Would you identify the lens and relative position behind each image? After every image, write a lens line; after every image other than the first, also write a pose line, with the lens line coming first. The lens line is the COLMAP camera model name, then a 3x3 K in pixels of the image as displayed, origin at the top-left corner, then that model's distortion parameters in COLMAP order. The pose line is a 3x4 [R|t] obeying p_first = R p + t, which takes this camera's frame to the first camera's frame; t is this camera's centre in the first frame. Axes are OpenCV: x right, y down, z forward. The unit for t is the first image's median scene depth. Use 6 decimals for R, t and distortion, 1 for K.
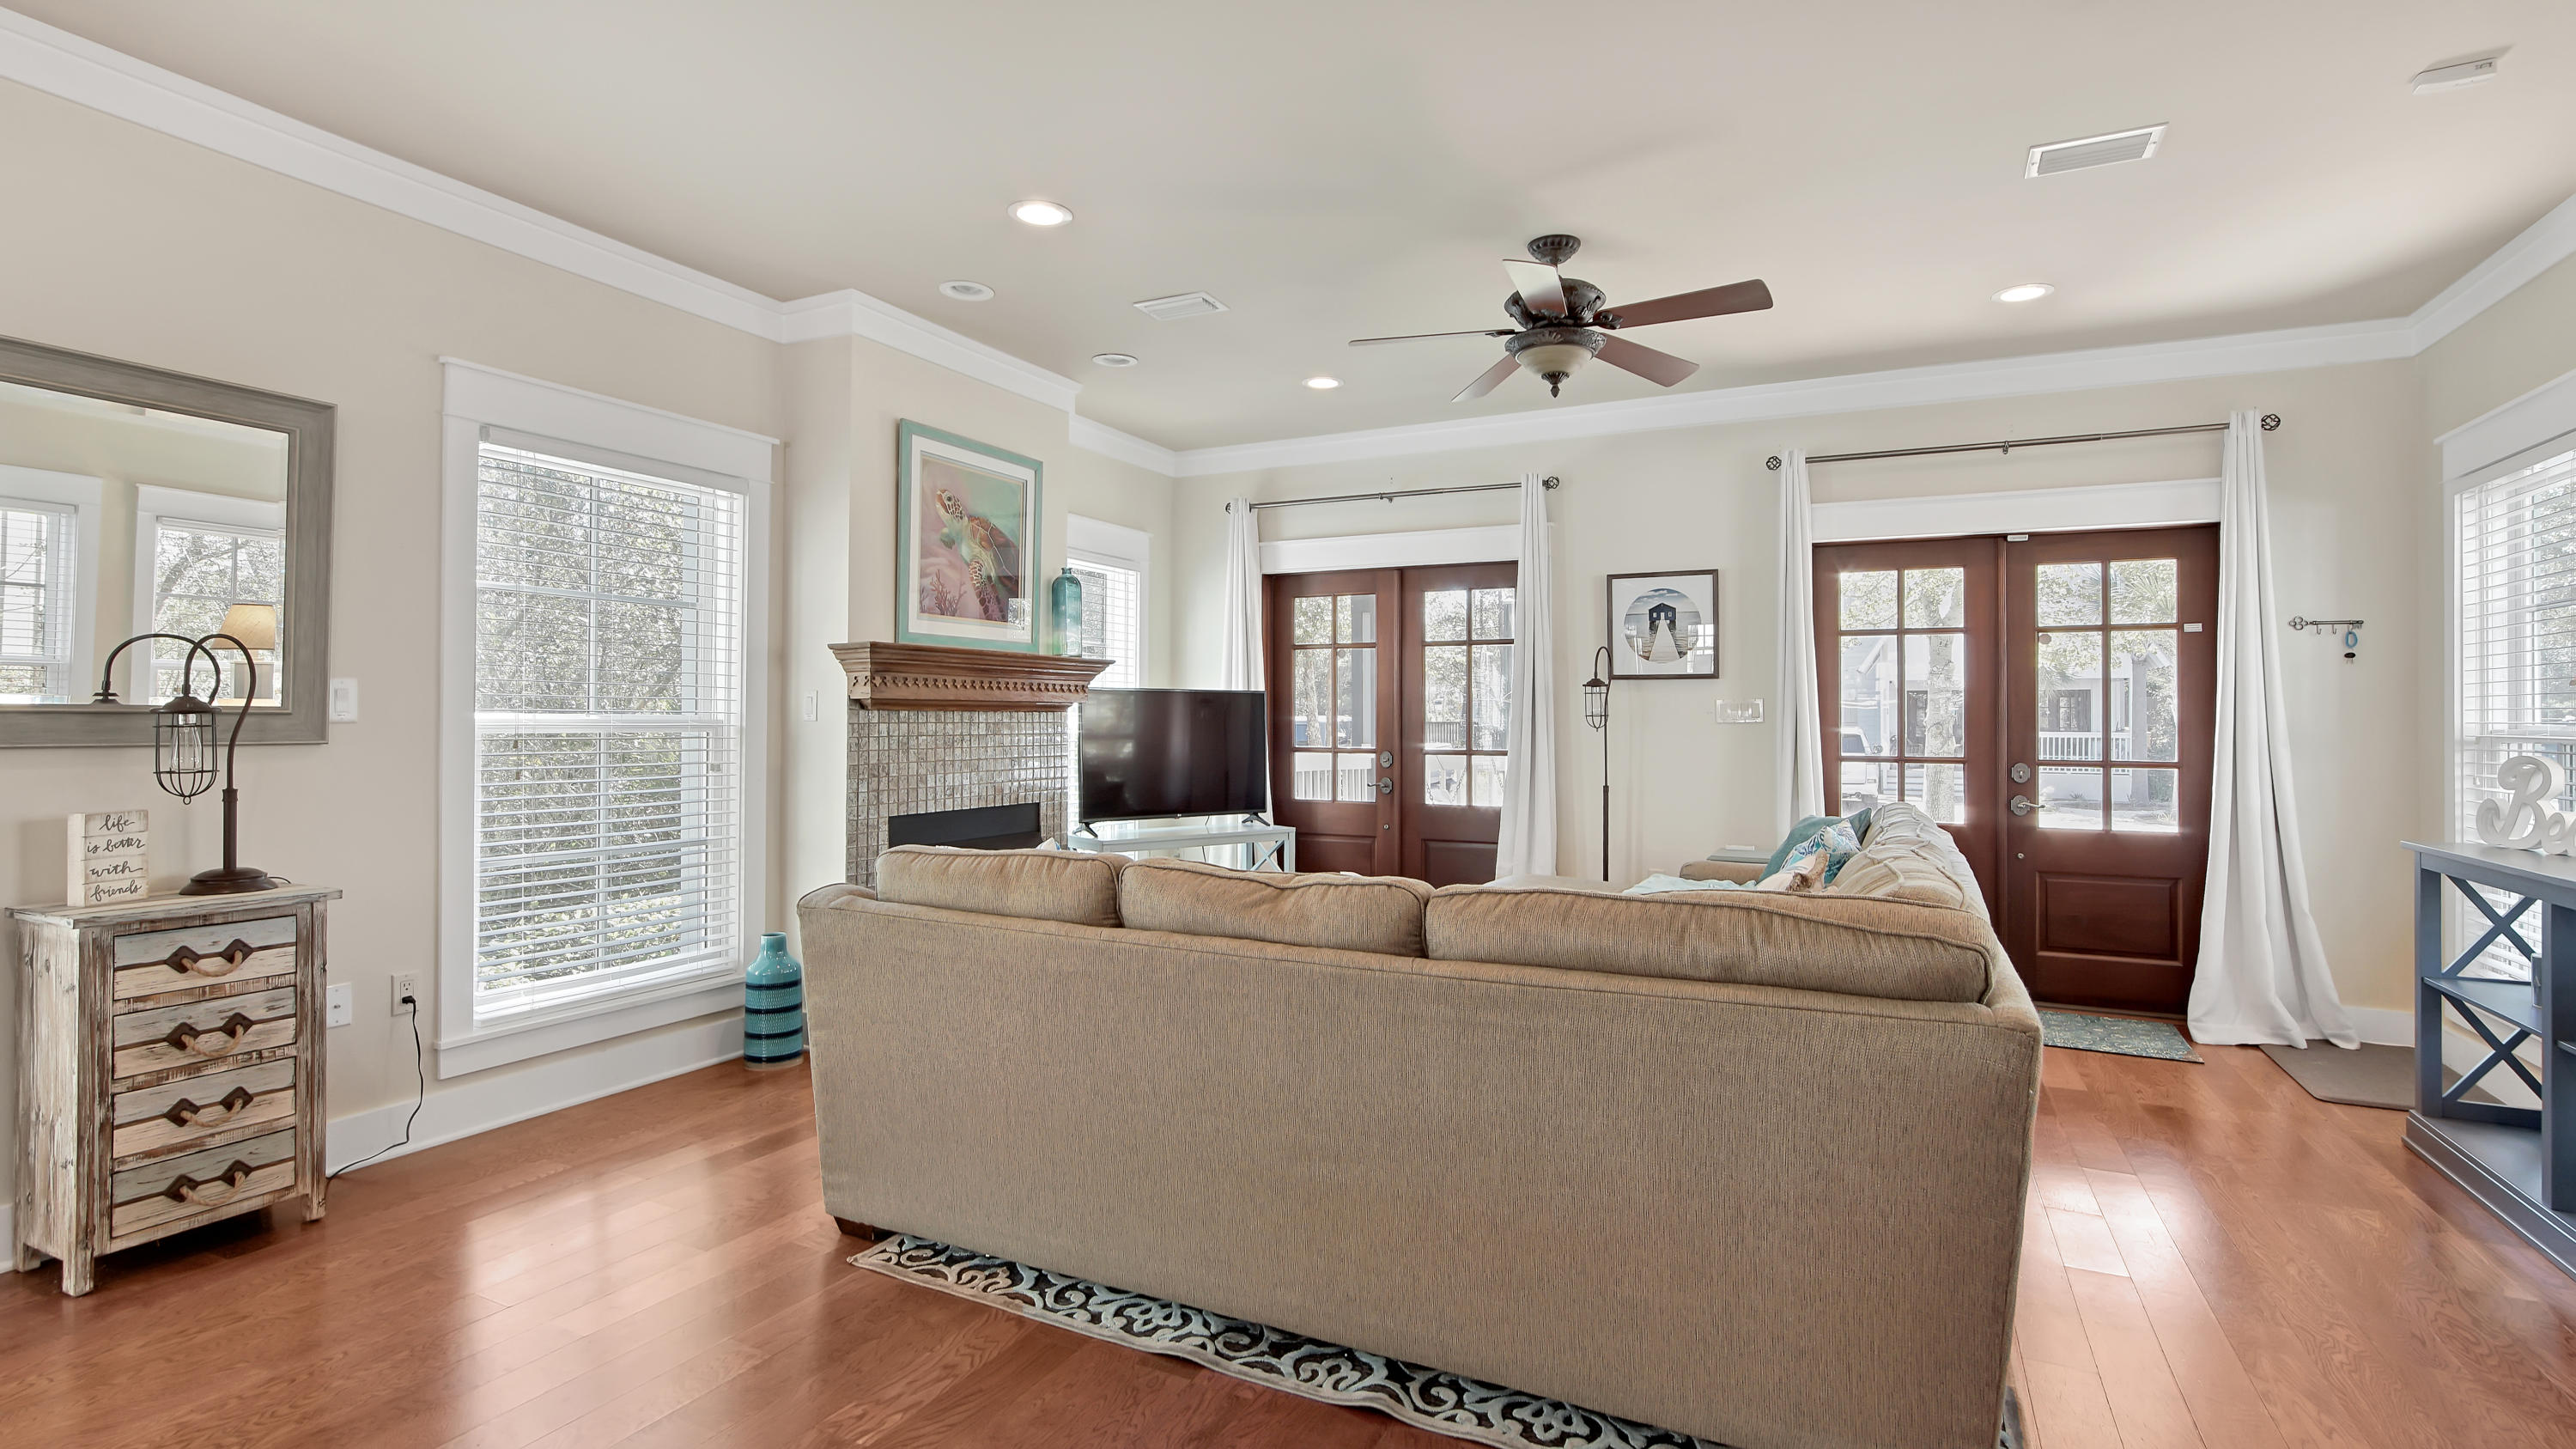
lens RADIAL K [[1202.6, 0, 1275.5], [0, 1202.6, 709.1], [0, 0, 1]] dist [-0.006099, 0.000911]
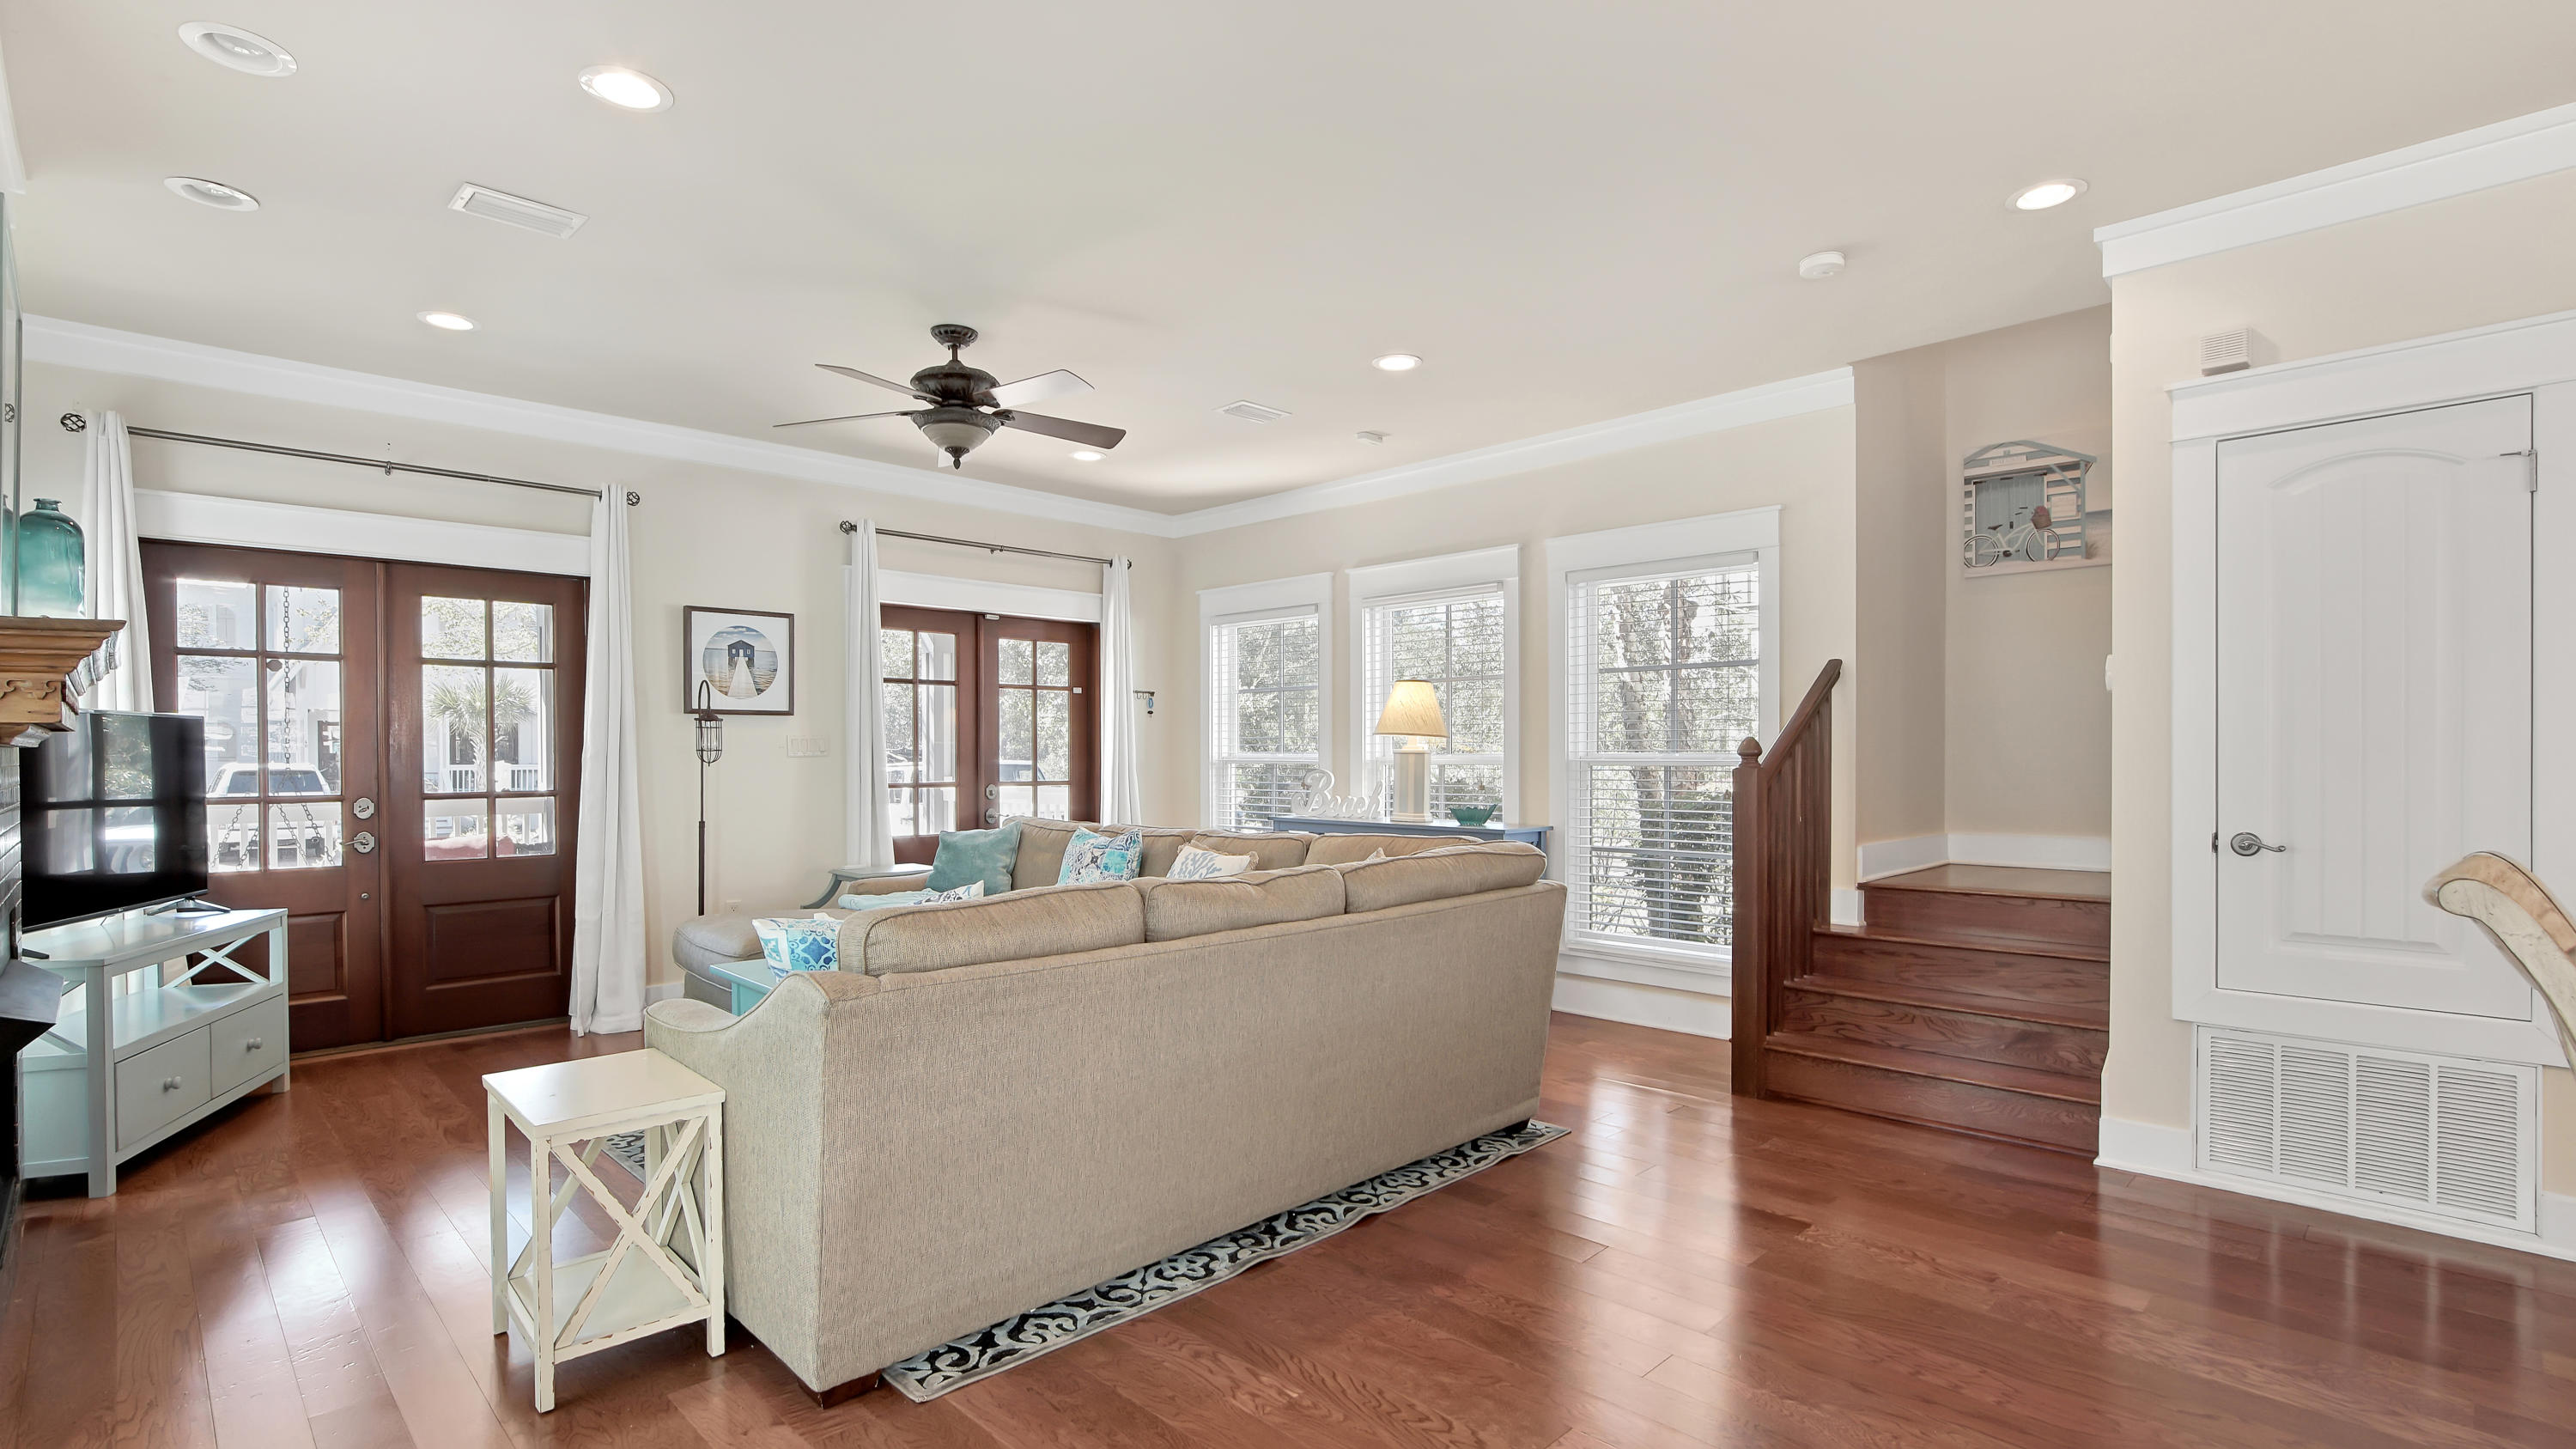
lens RADIAL K [[1202.6, 0, 1249.4], [0, 1202.6, 779.9], [0, 0, 1]] dist [-0.006099, 0.000911]
pose [[0.328525, -0.026878, 0.944113, -0.599393], [-0.002322, 0.999569, 0.029265, 0.000296], [-0.944493, -0.011807, 0.328321, 0.290147]]
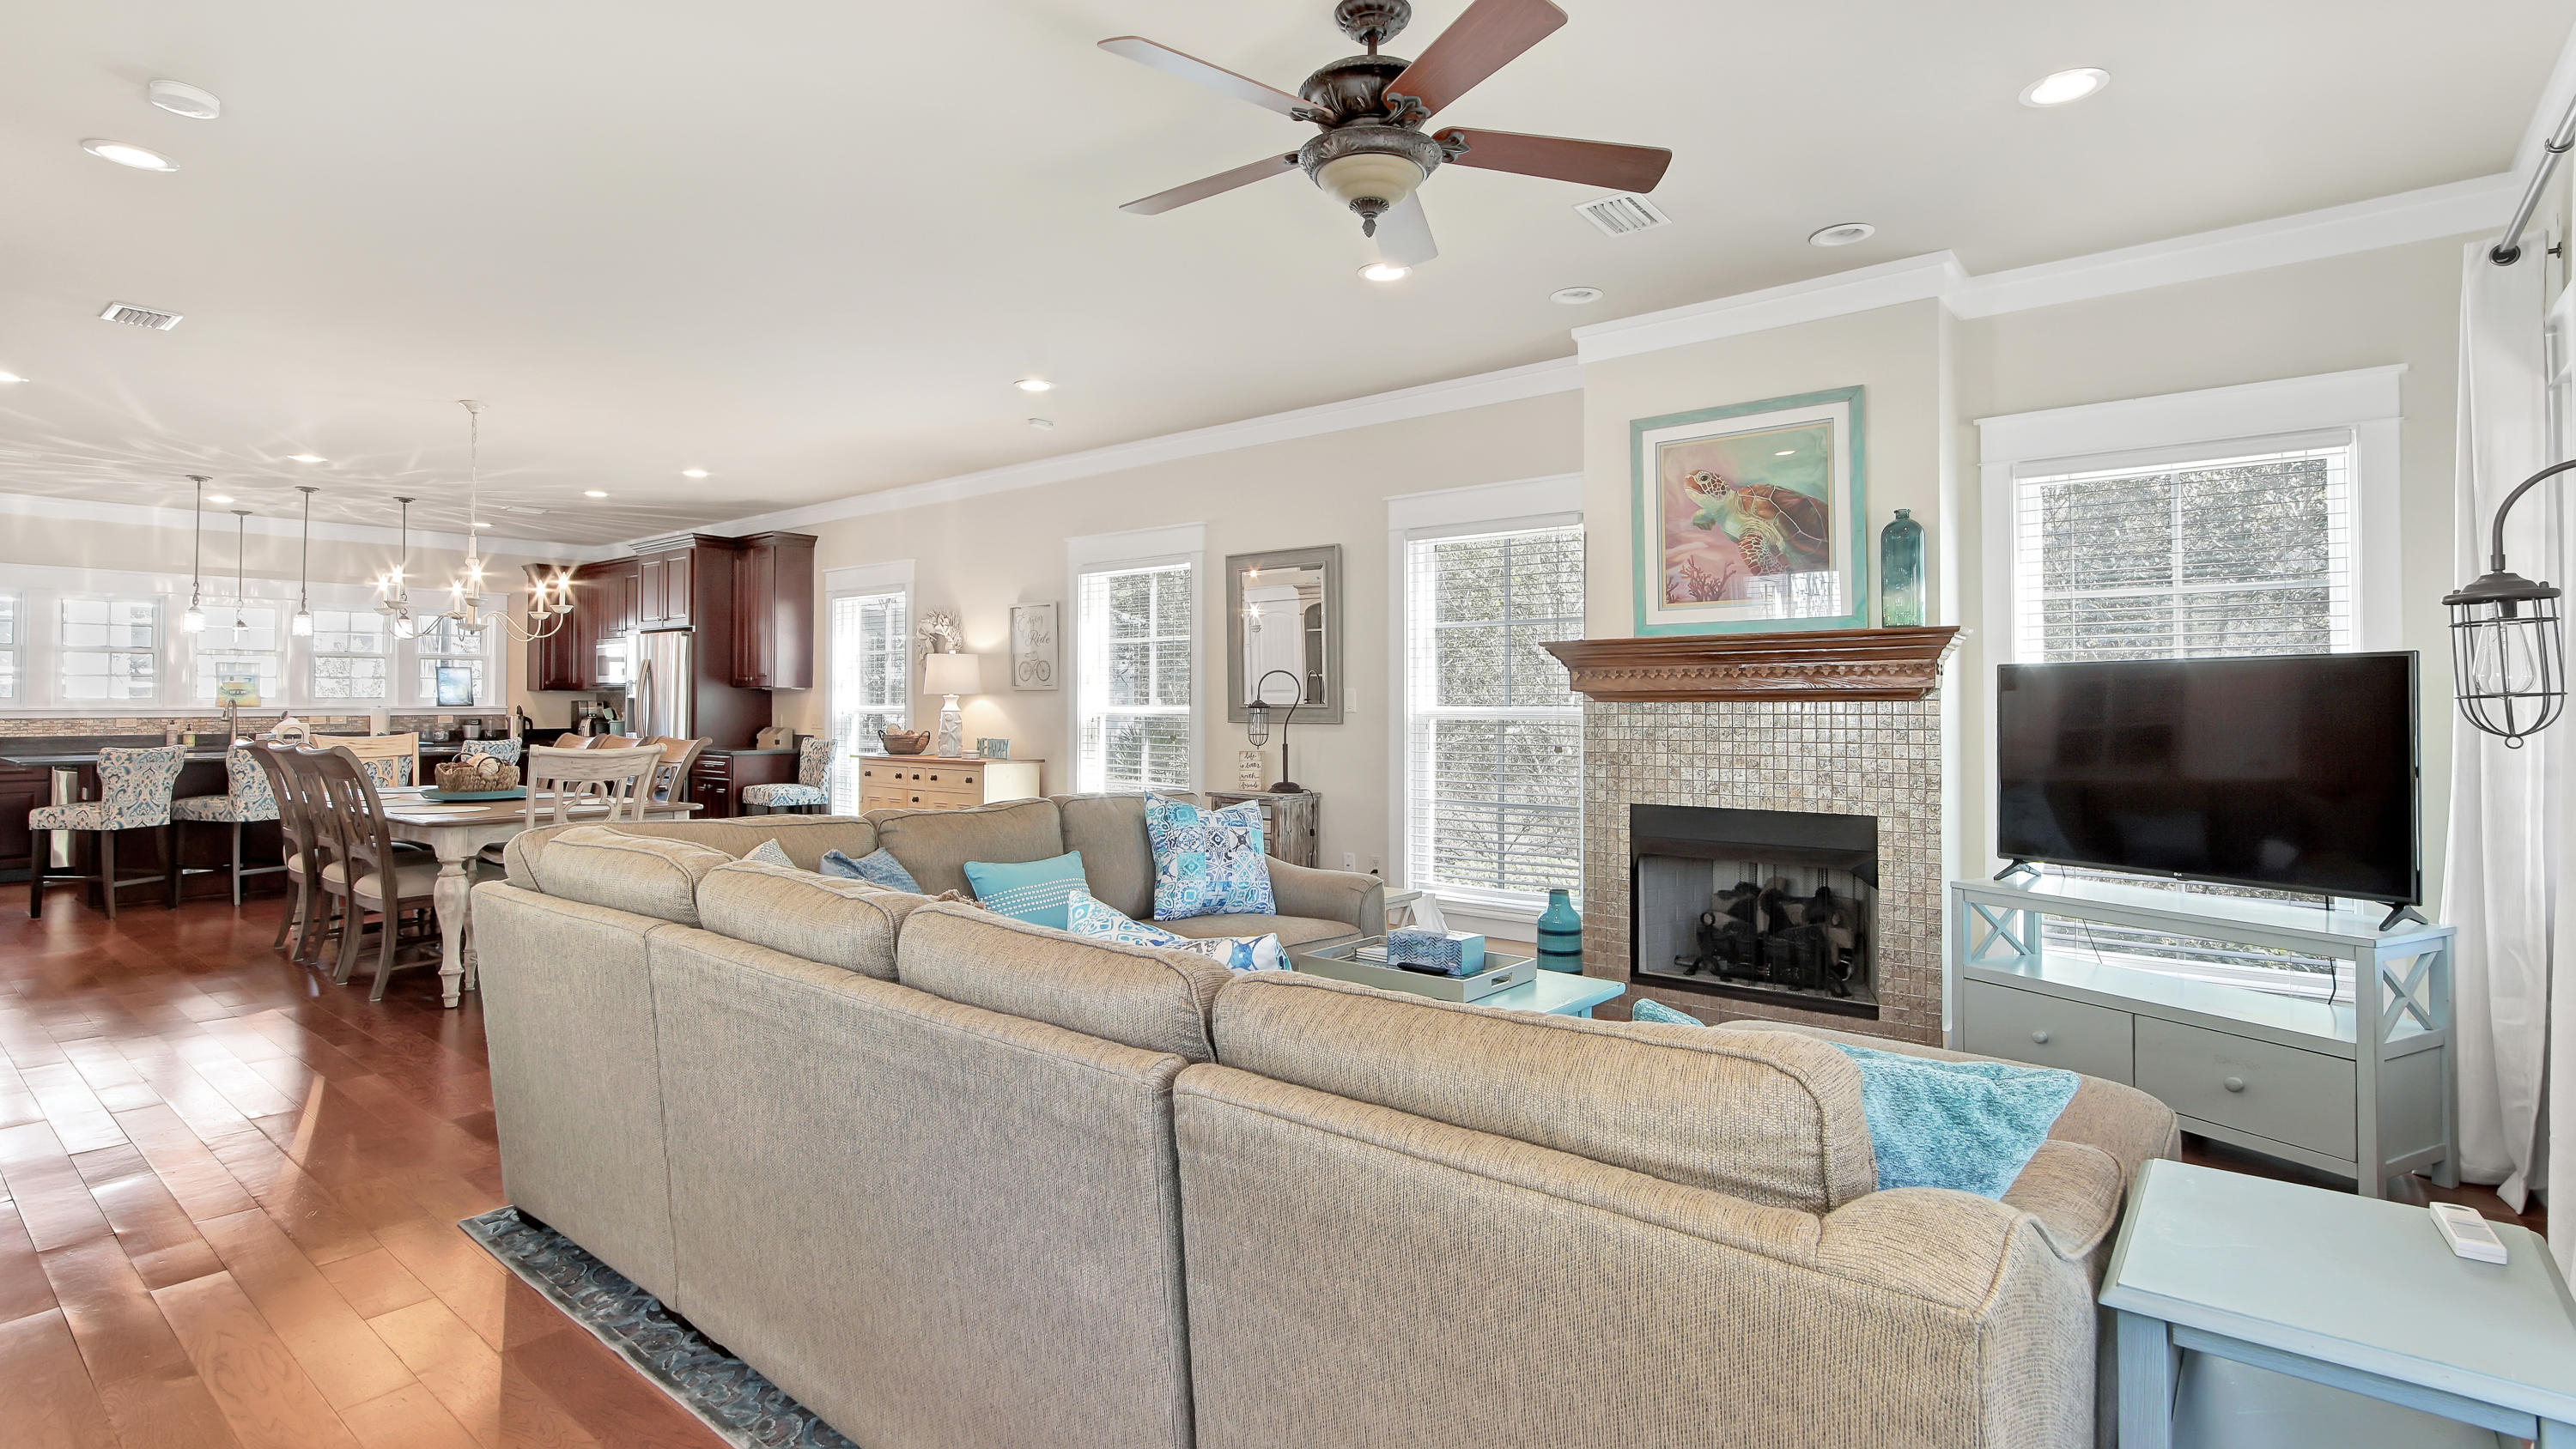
lens RADIAL K [[1202.2, 0, 1295.9], [0, 1202.2, 697.6], [0, 0, 1]] dist [-0.006099, 0.000911]
pose [[-0.194855, -0.014528, -0.980725, 0.736514], [0.005892, 0.999855, -0.015982, 0.011968], [0.980814, -0.008893, -0.194741, 0.887562]]
